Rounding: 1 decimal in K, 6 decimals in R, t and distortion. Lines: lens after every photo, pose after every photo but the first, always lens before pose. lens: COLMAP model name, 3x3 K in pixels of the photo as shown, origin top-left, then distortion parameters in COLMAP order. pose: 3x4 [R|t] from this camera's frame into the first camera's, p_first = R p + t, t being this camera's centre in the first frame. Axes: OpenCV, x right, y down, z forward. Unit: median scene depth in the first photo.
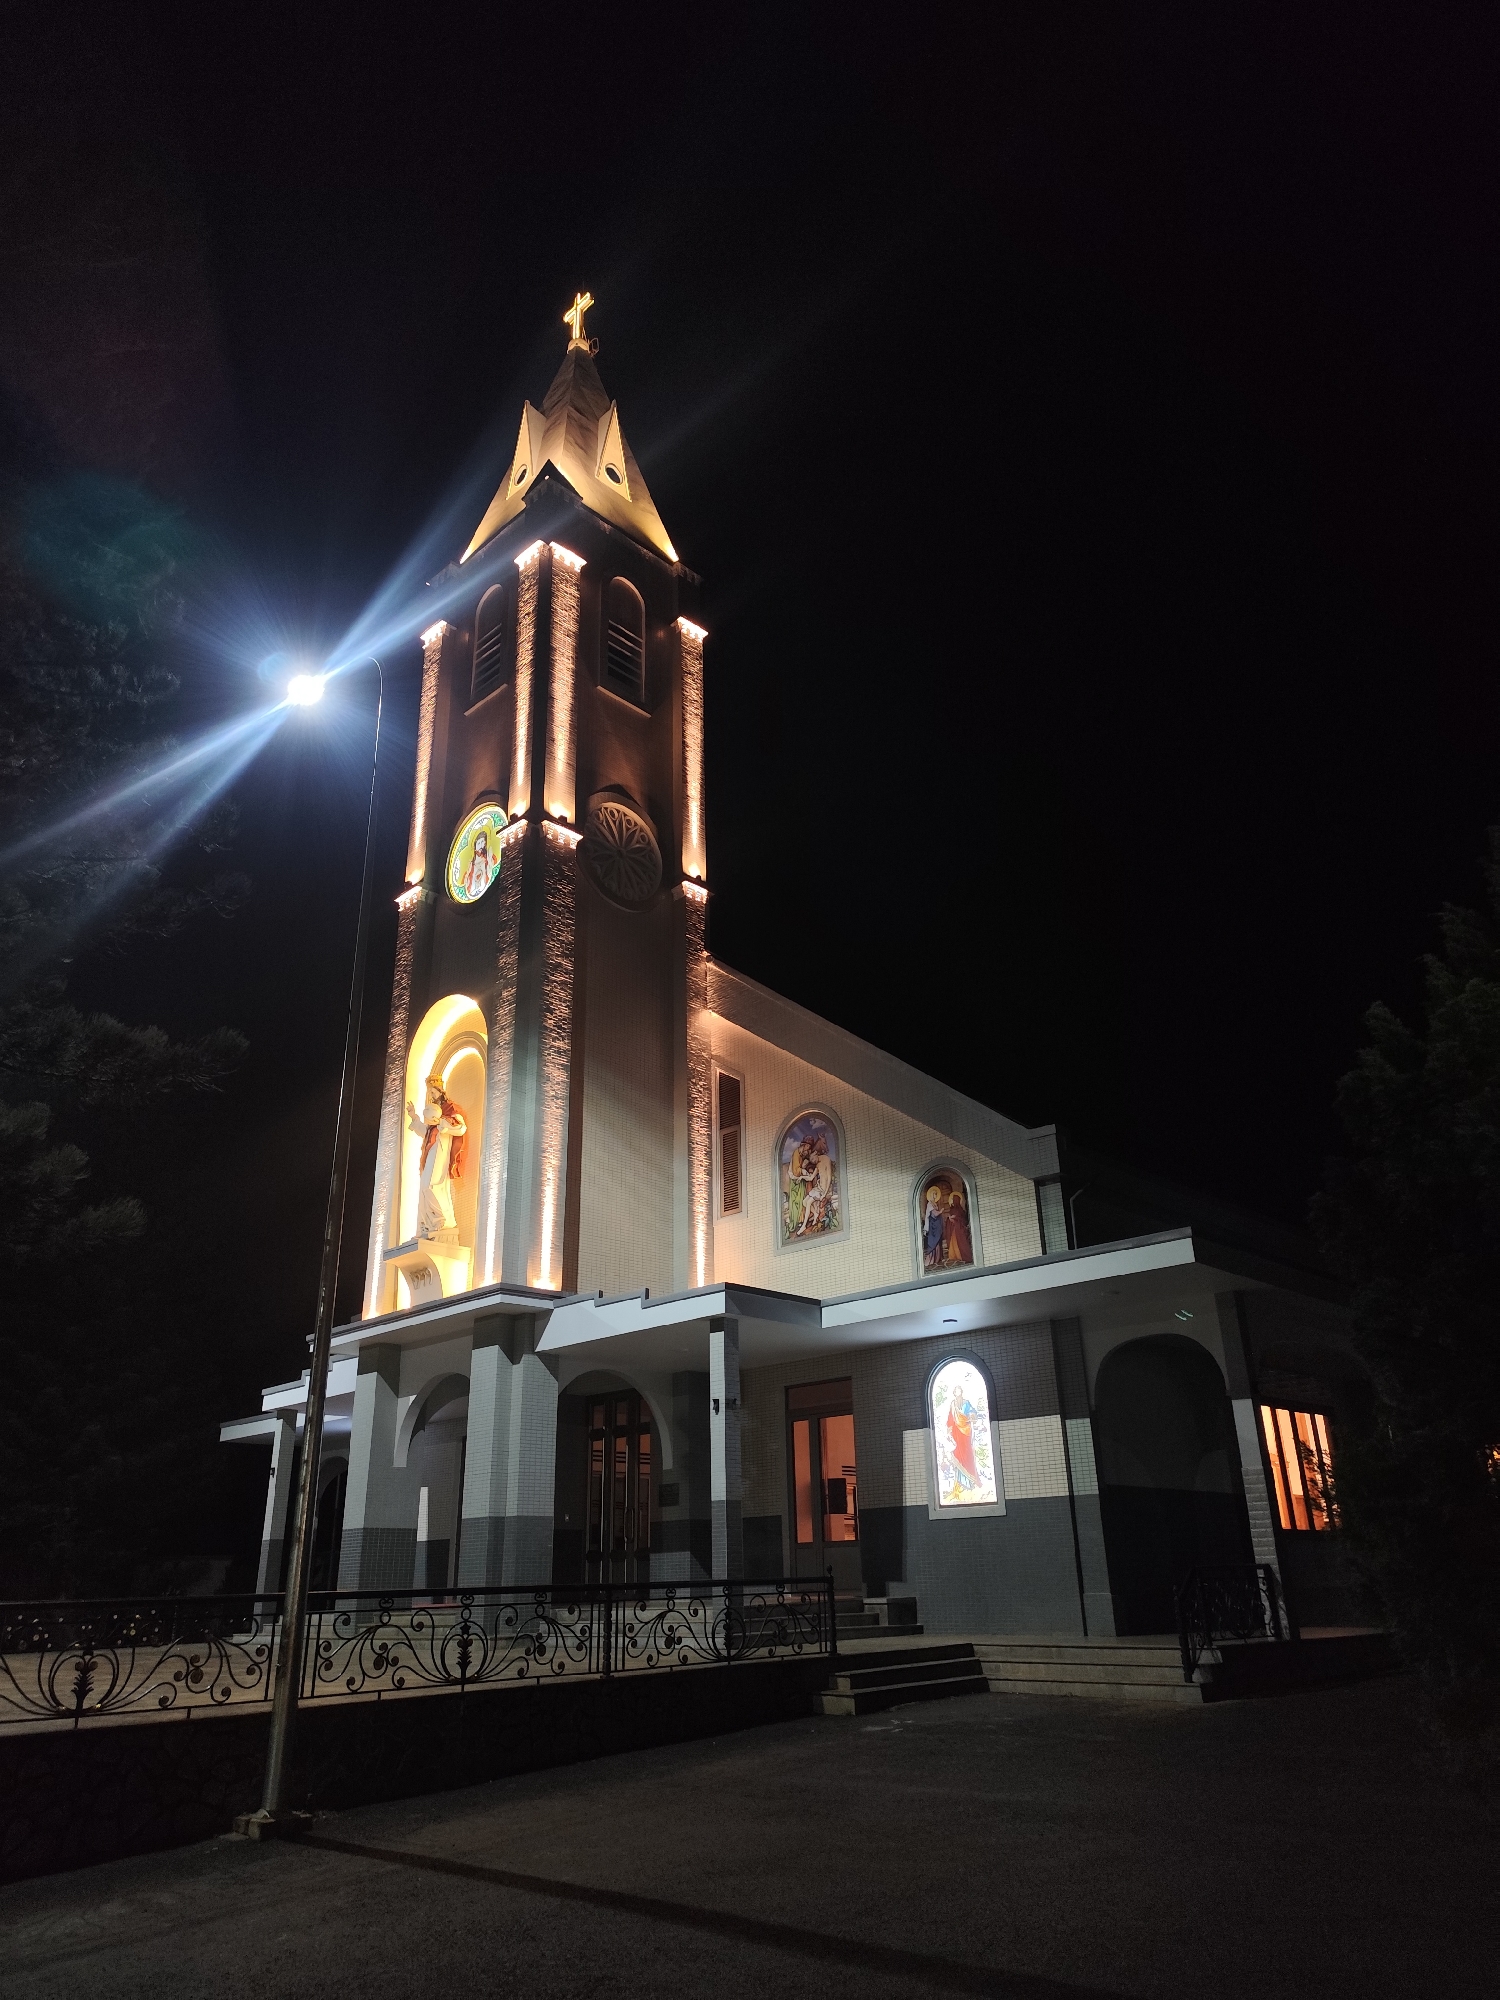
lens RADIAL K [[1356.6, 0, 749.4], [0, 1356.6, 999.2], [0, 0, 1]] dist [0.052985, -0.054448]
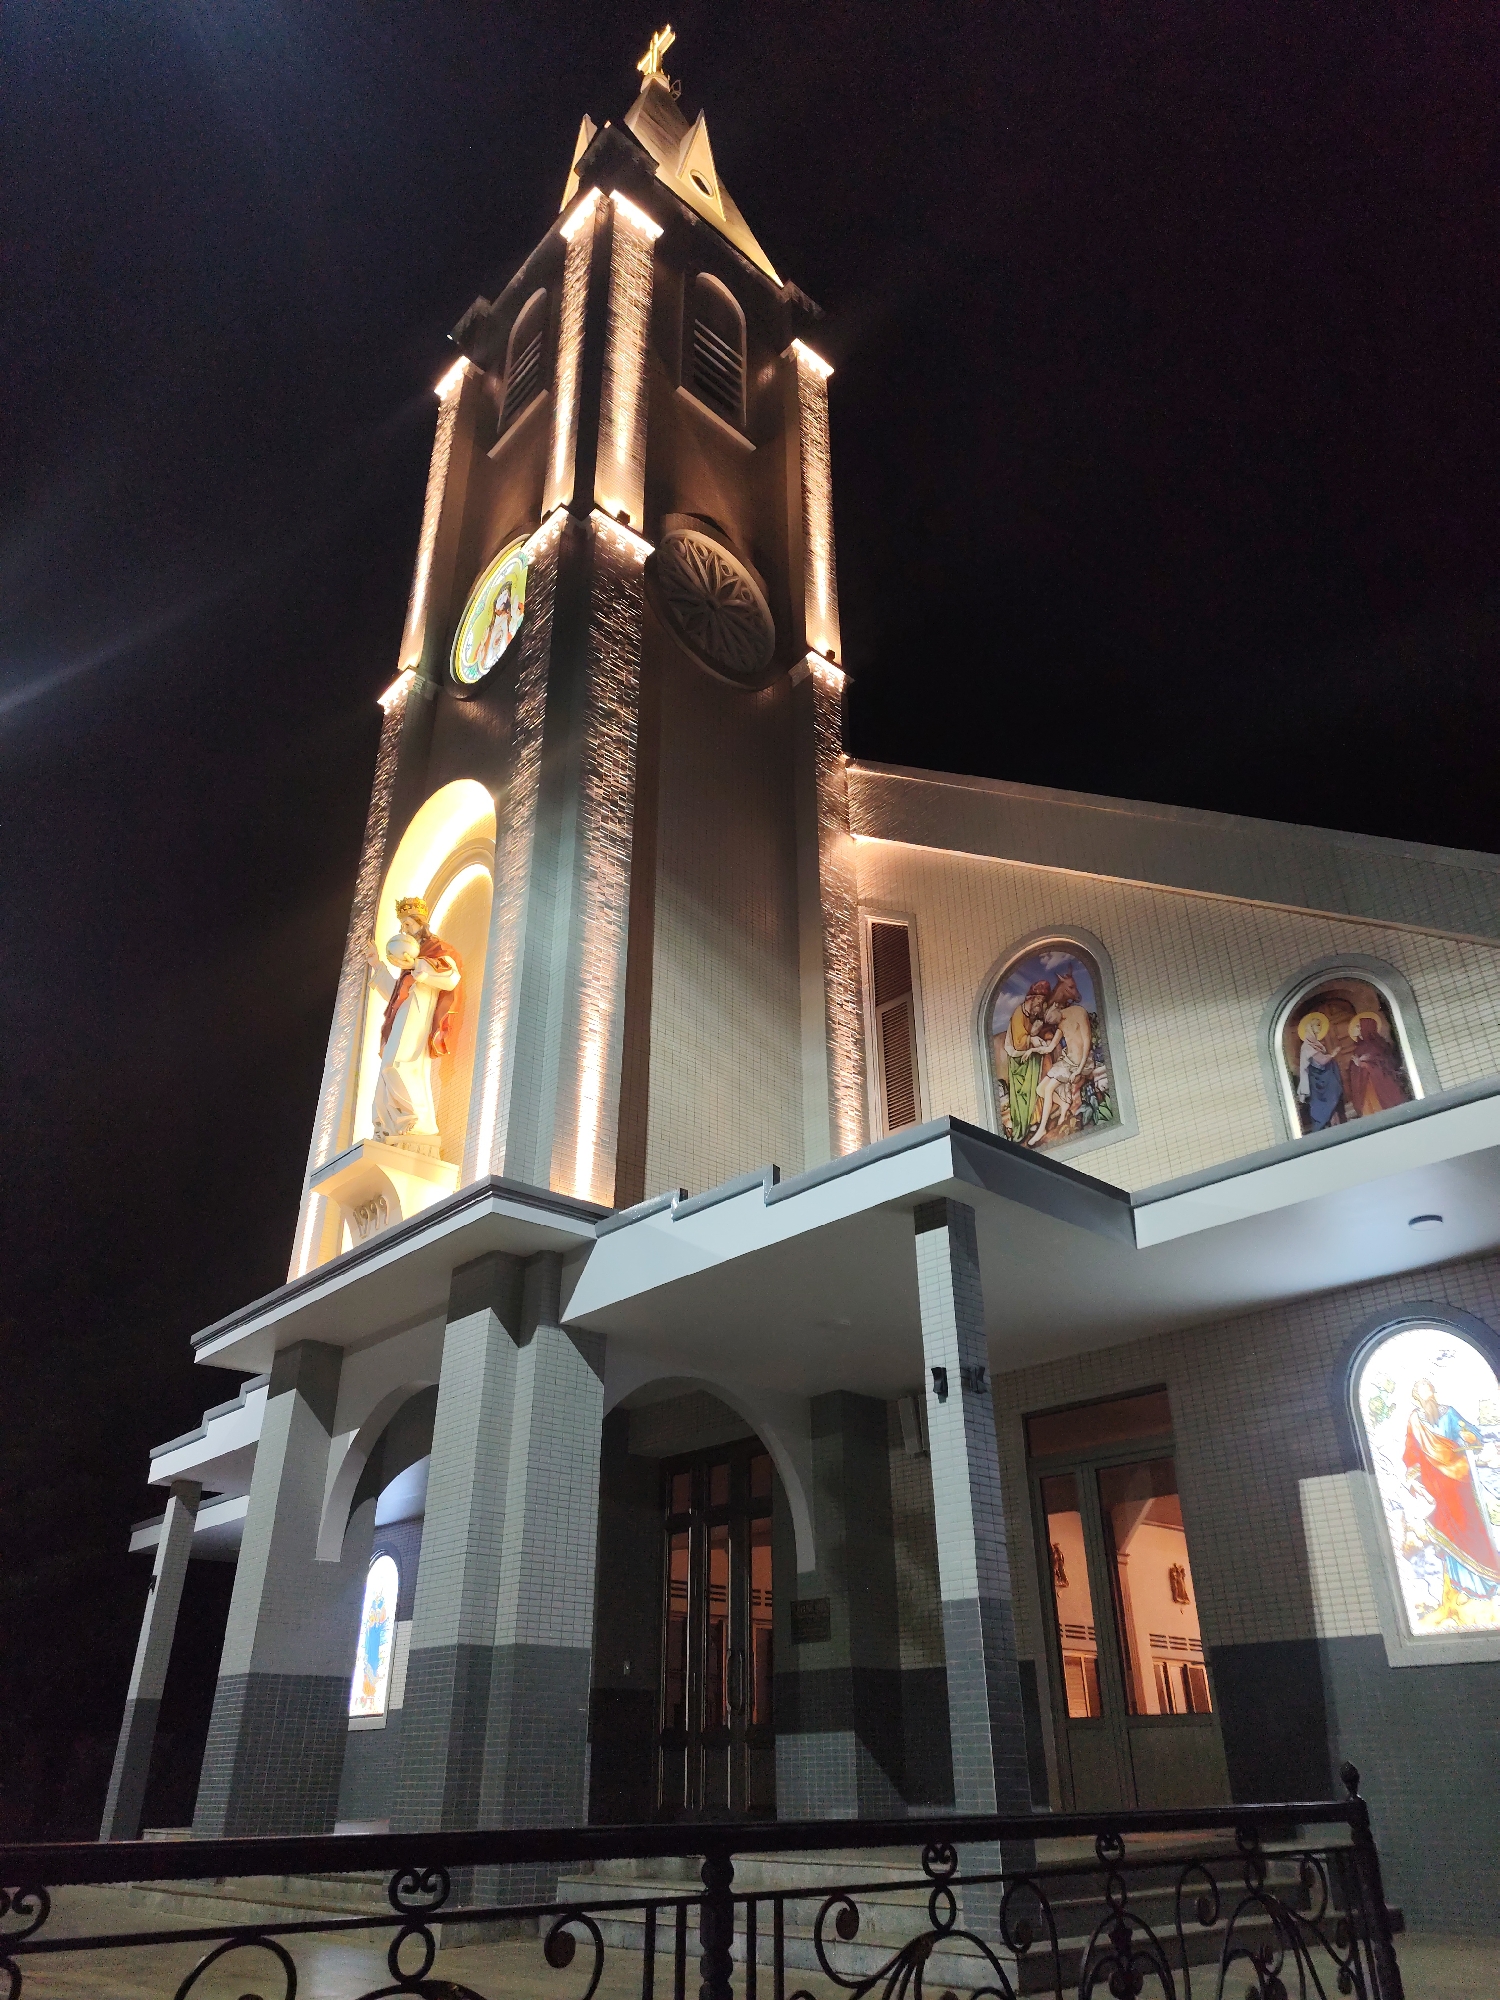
lens RADIAL K [[1356.6, 0, 747.7], [0, 1356.6, 997.0], [0, 0, 1]] dist [0.052985, -0.054448]
pose [[0.998010, -0.013696, -0.061555, -0.045433], [0.006529, 0.993325, -0.115166, 0.174257], [0.062722, 0.114535, 0.991437, 0.418547]]
